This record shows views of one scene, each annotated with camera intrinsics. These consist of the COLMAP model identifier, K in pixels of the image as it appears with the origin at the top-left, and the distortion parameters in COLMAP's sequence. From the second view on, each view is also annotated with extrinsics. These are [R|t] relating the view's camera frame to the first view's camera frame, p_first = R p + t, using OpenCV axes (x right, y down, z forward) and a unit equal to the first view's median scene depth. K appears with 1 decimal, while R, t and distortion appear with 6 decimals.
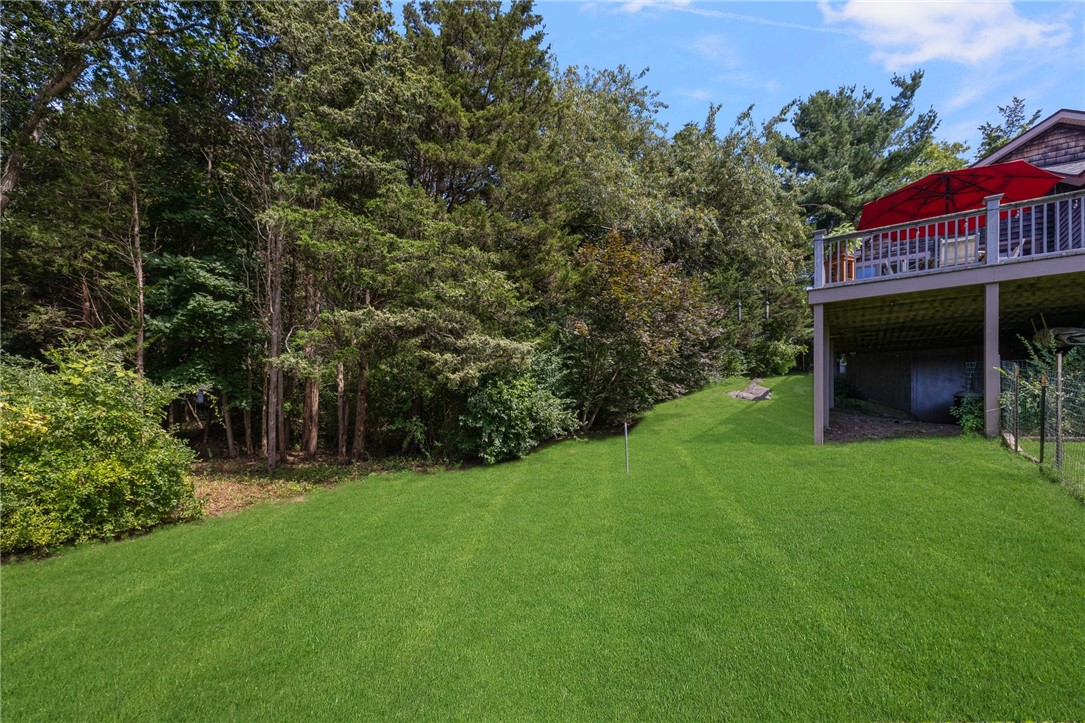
lens RADIAL K [[469.3, 0, 542.5], [0, 469.3, 361.5], [0, 0, 1]] dist [0.000042, 0.000001]
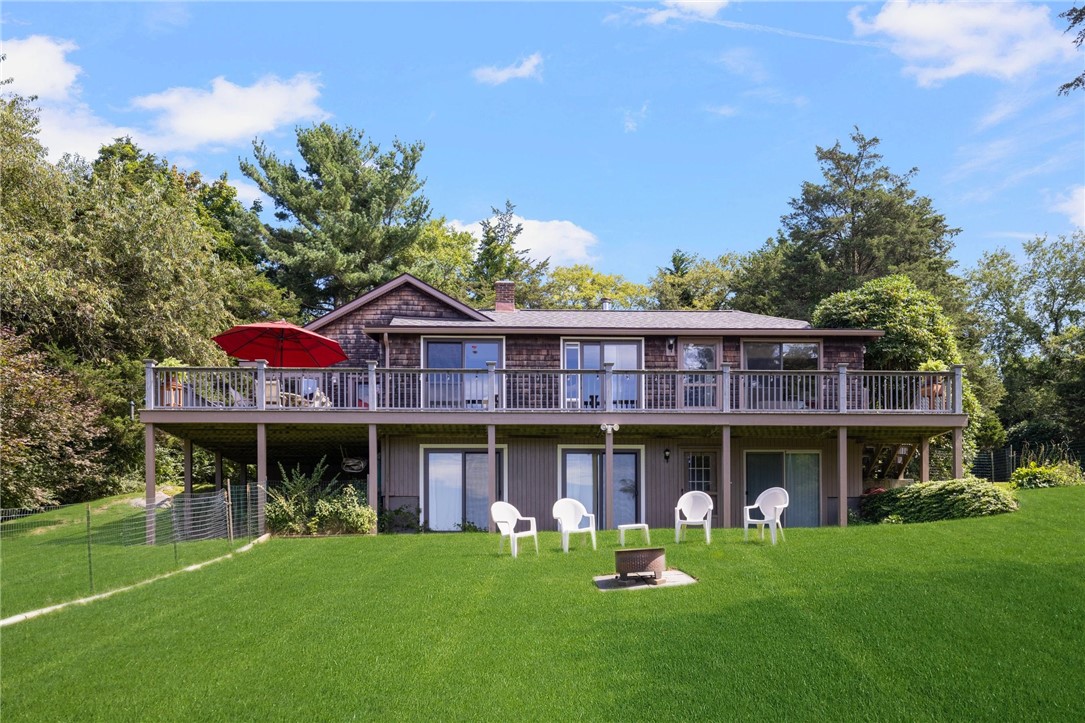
lens RADIAL K [[1042.5, 0, 542.5], [0, 1042.5, 361.5], [0, 0, 1]] dist [0.000981, -0.000808]
pose [[0.813177, 0.123270, 0.568813, -0.038492], [-0.052727, 0.988898, -0.138929, 0.012517], [-0.579623, 0.082982, 0.810648, -1.014526]]
